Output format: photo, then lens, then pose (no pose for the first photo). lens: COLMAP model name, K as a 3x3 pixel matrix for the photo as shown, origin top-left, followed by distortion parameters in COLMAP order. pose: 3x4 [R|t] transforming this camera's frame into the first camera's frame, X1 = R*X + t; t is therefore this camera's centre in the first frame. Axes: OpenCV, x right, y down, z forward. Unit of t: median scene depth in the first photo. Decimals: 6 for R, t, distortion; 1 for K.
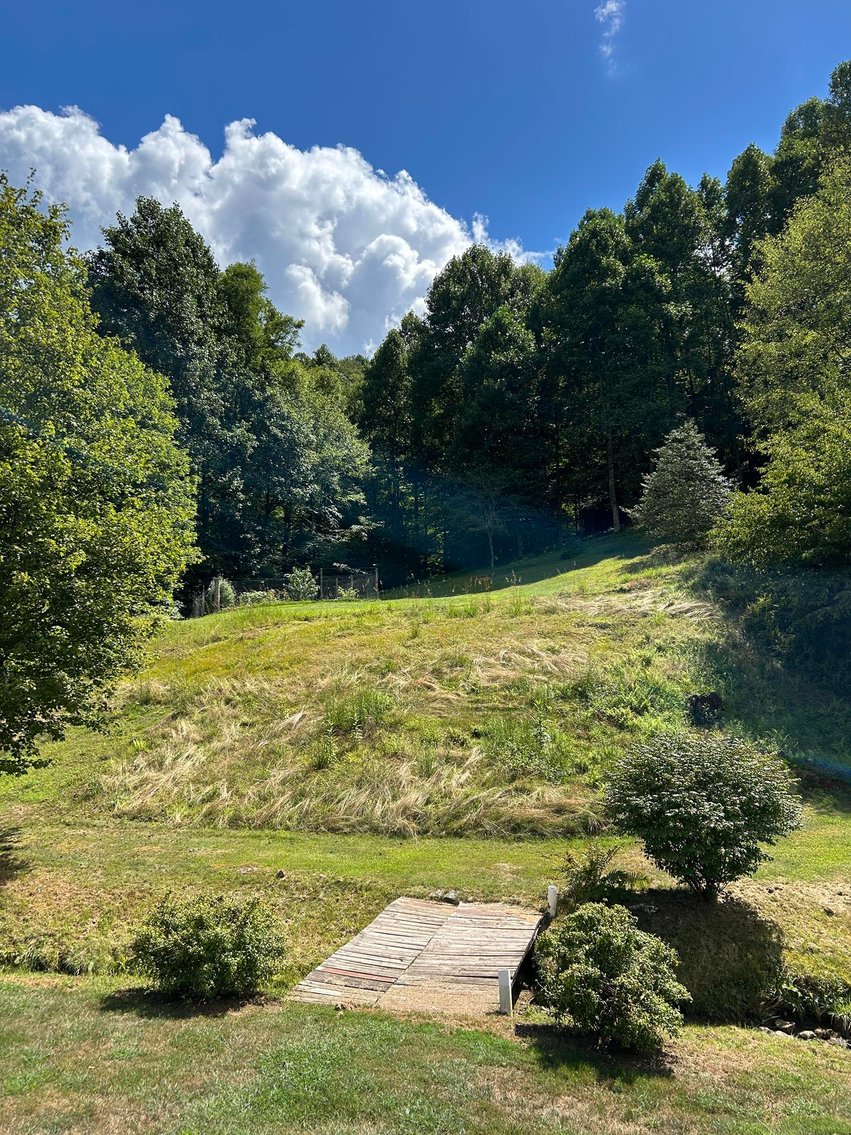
lens RADIAL K [[868.7, 0, 421.5], [0, 868.7, 572.2], [0, 0, 1]] dist [0.055895, -0.044024]
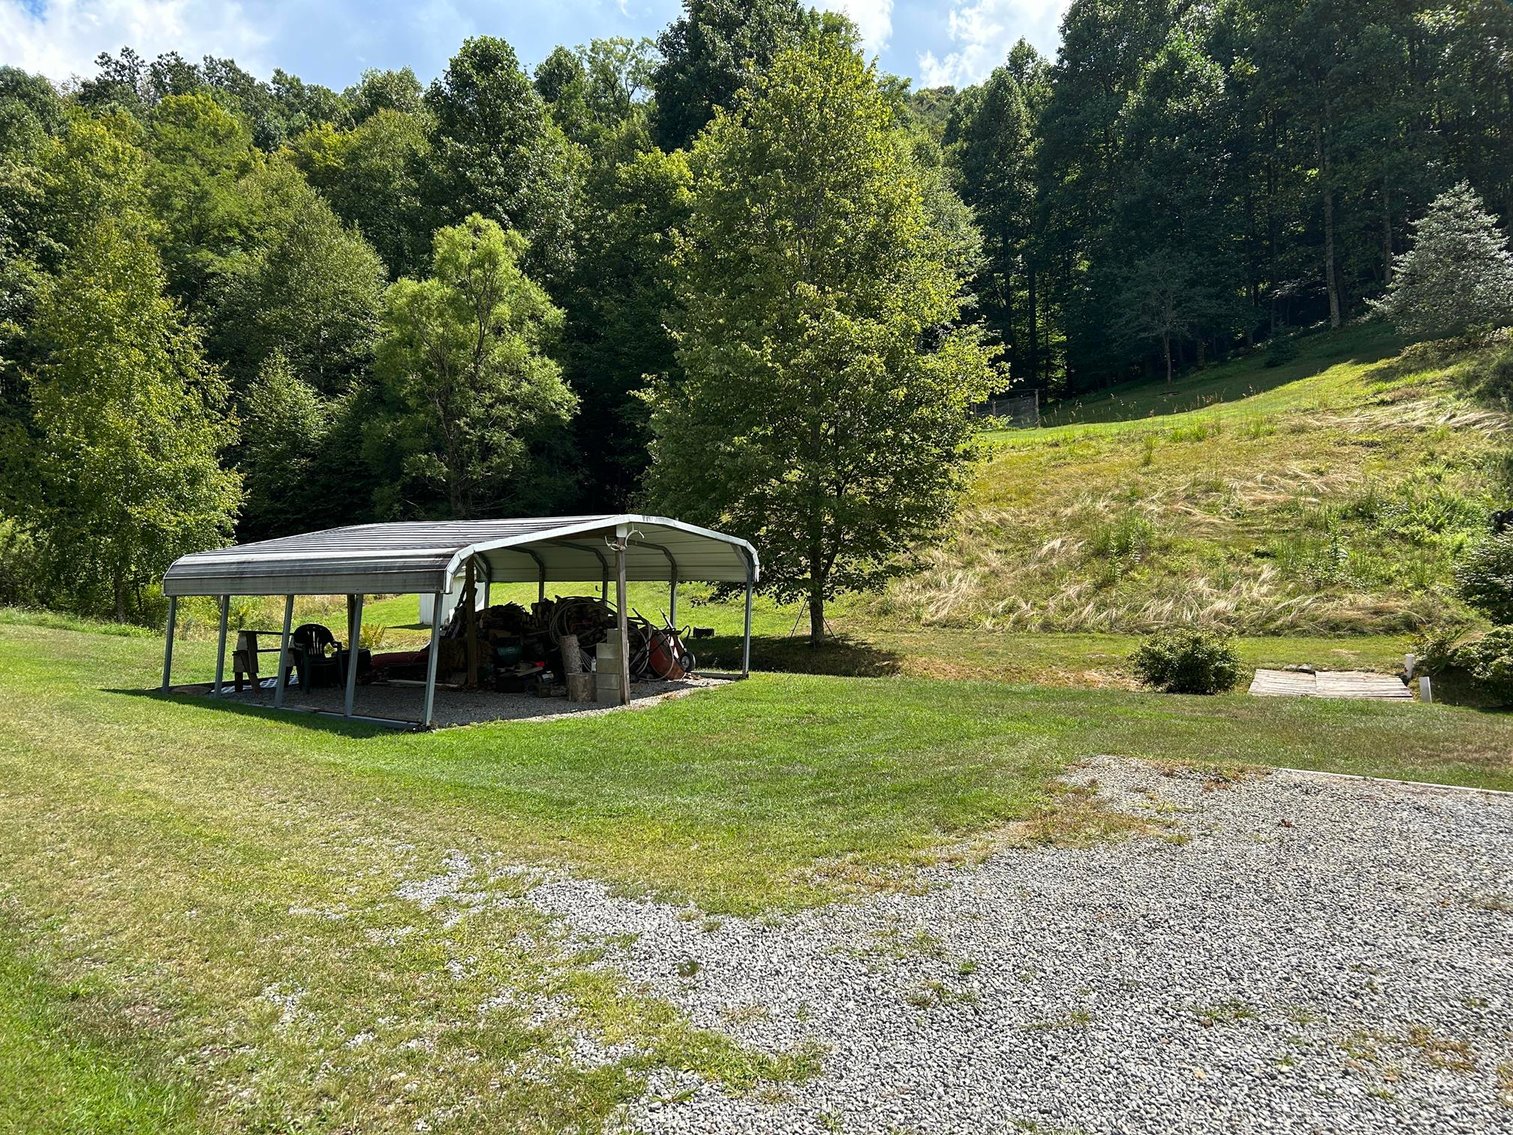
lens RADIAL K [[1158.0, 0, 759.3], [0, 1158.0, 556.9], [0, 0, 1]] dist [0.055895, -0.044024]
pose [[0.980872, -0.016110, -0.193985, -0.168949], [0.042698, 0.990105, 0.133674, -0.010410], [0.189912, -0.139399, 0.971854, -0.293833]]
